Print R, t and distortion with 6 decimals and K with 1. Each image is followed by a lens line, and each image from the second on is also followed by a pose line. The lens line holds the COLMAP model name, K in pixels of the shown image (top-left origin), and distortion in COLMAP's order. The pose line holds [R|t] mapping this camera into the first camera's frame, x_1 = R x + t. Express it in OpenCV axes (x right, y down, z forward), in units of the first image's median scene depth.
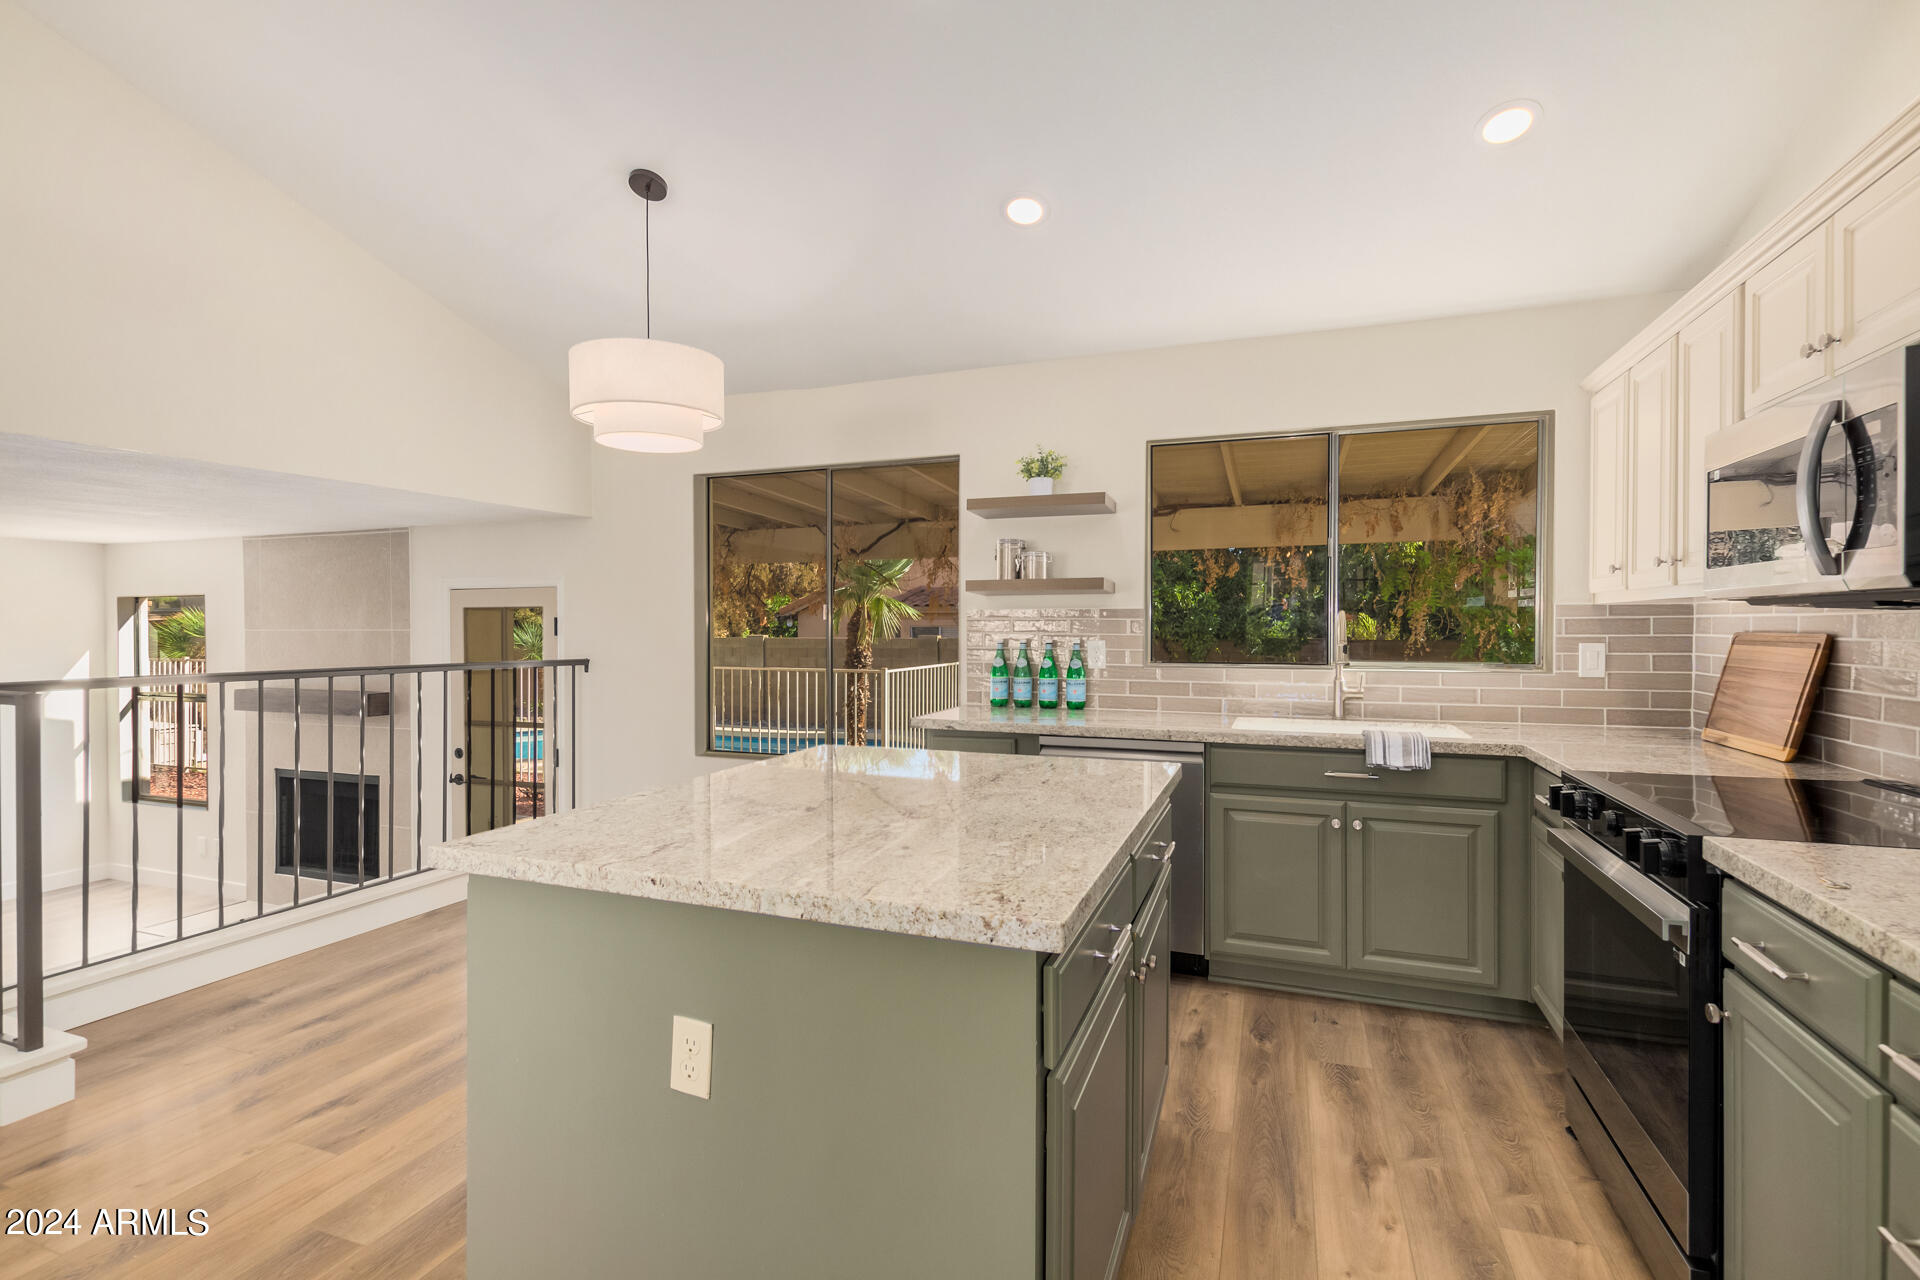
lens RADIAL K [[888.5, 0, 959.8], [0, 888.5, 631.2], [0, 0, 1]] dist [0.009651, -0.003291]
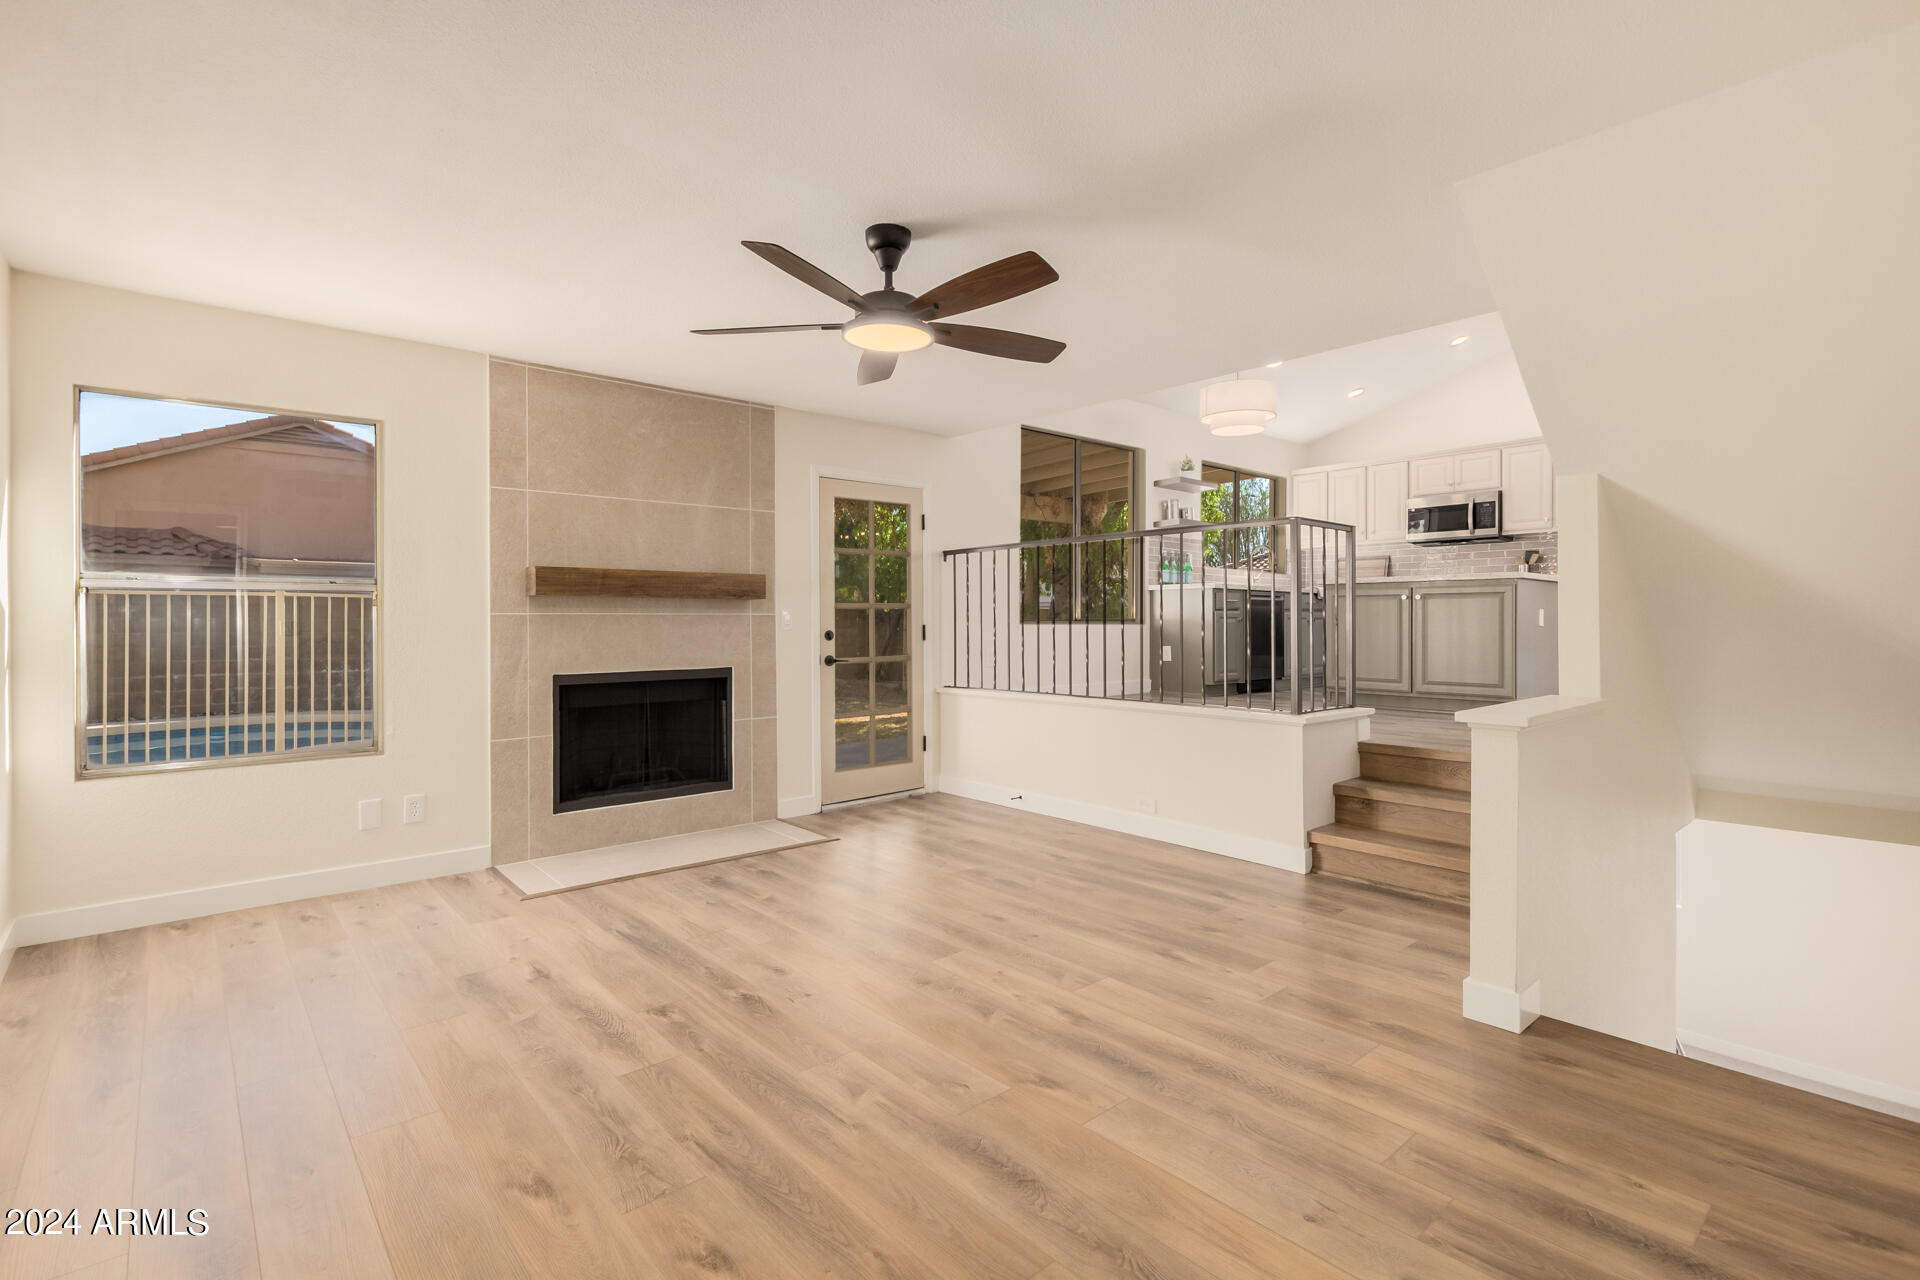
lens RADIAL K [[888.5, 0, 954.2], [0, 888.5, 631.1], [0, 0, 1]] dist [0.009651, -0.003291]
pose [[0.467306, -0.008178, 0.884058, -1.908203], [0.007098, 0.999960, 0.005498, 0.171694], [-0.884067, 0.003706, 0.467345, 0.519930]]
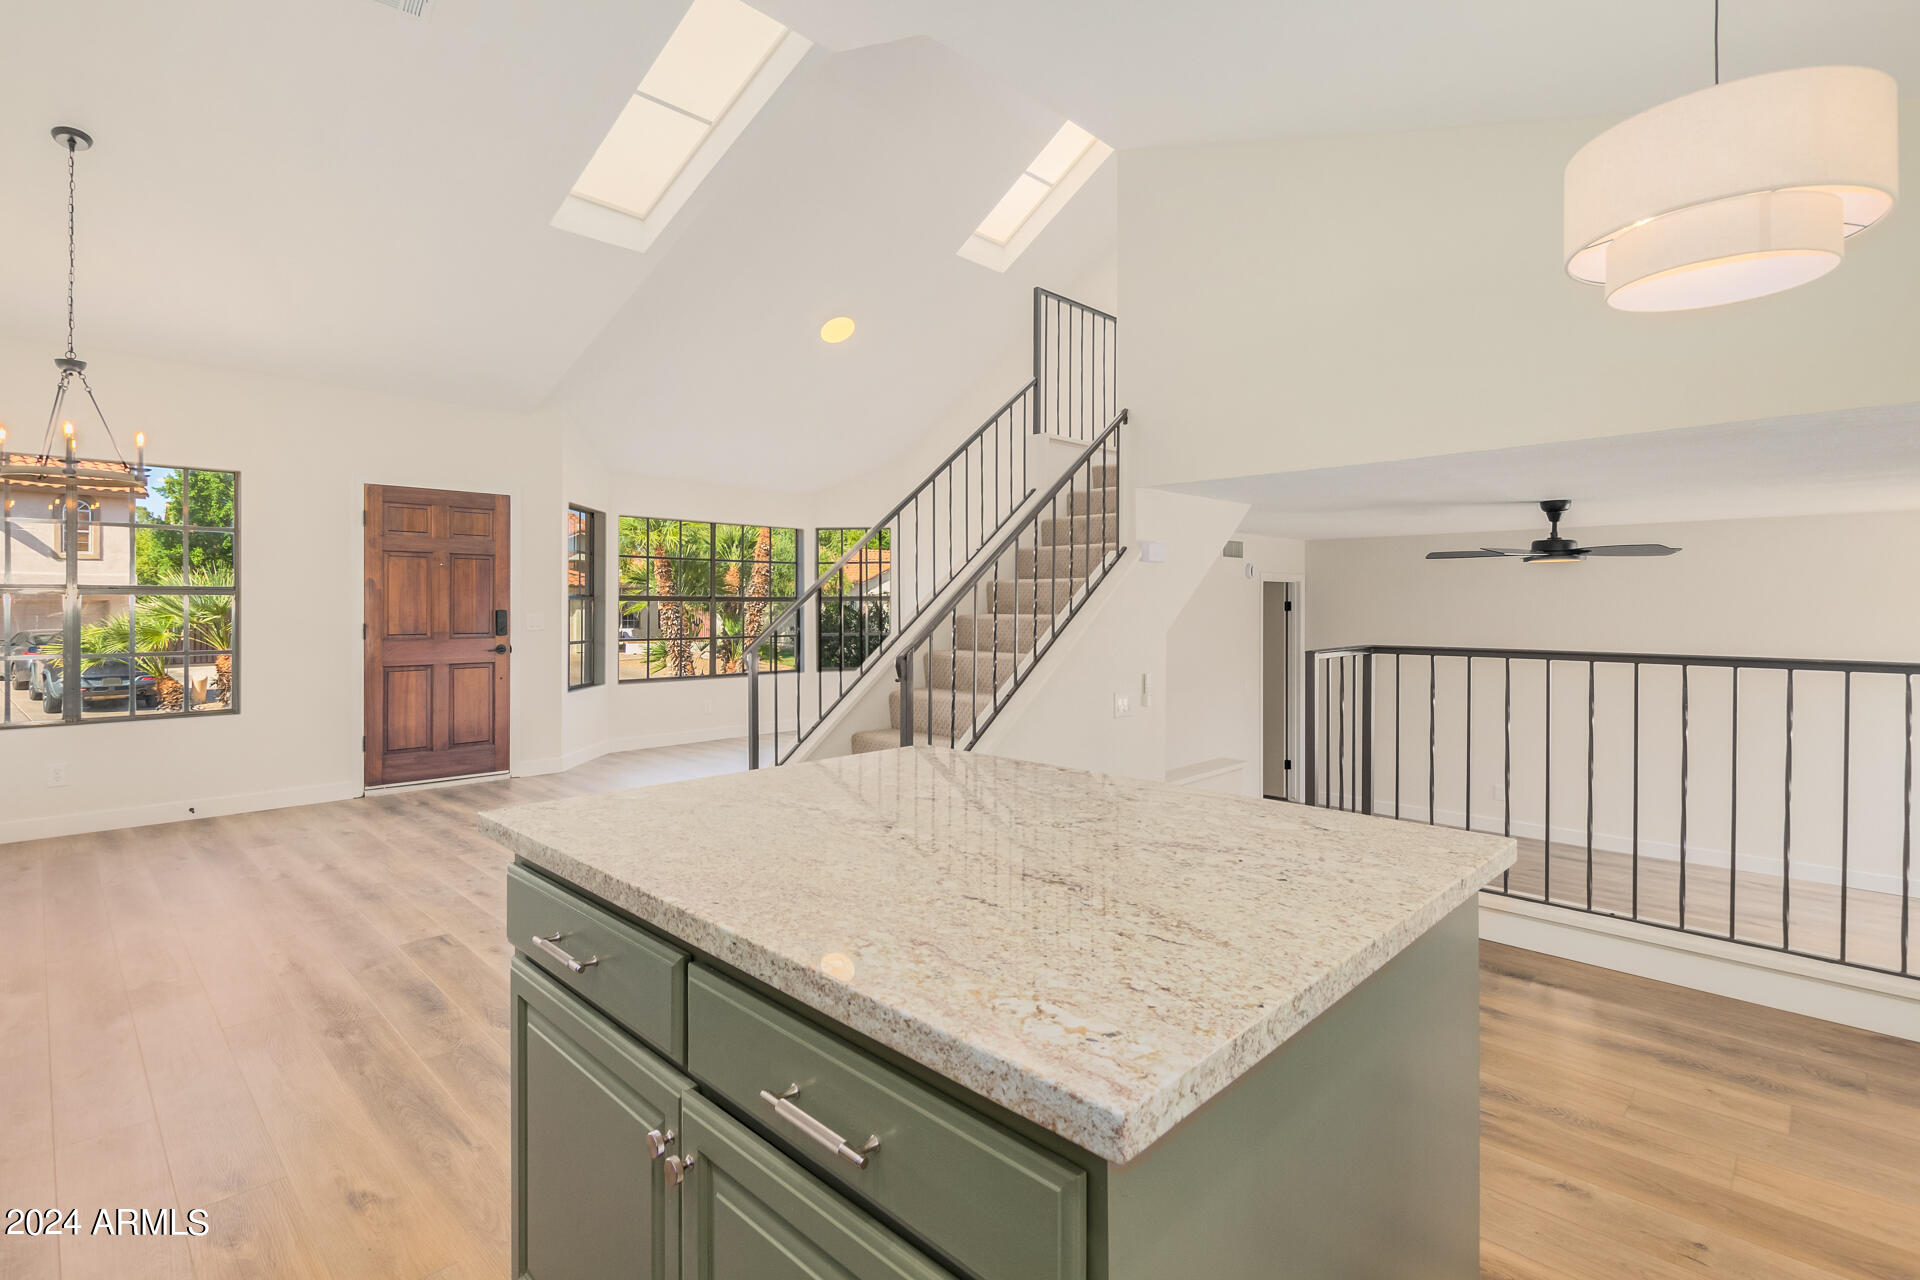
lens RADIAL K [[888.5, 0, 950.1], [0, 888.5, 621.1], [0, 0, 1]] dist [0.009651, -0.003291]
pose [[-0.423745, 0.013996, -0.905673, 0.285037], [-0.005245, 0.999826, 0.017905, 0.002921], [0.905766, 0.012338, -0.423598, 0.648000]]
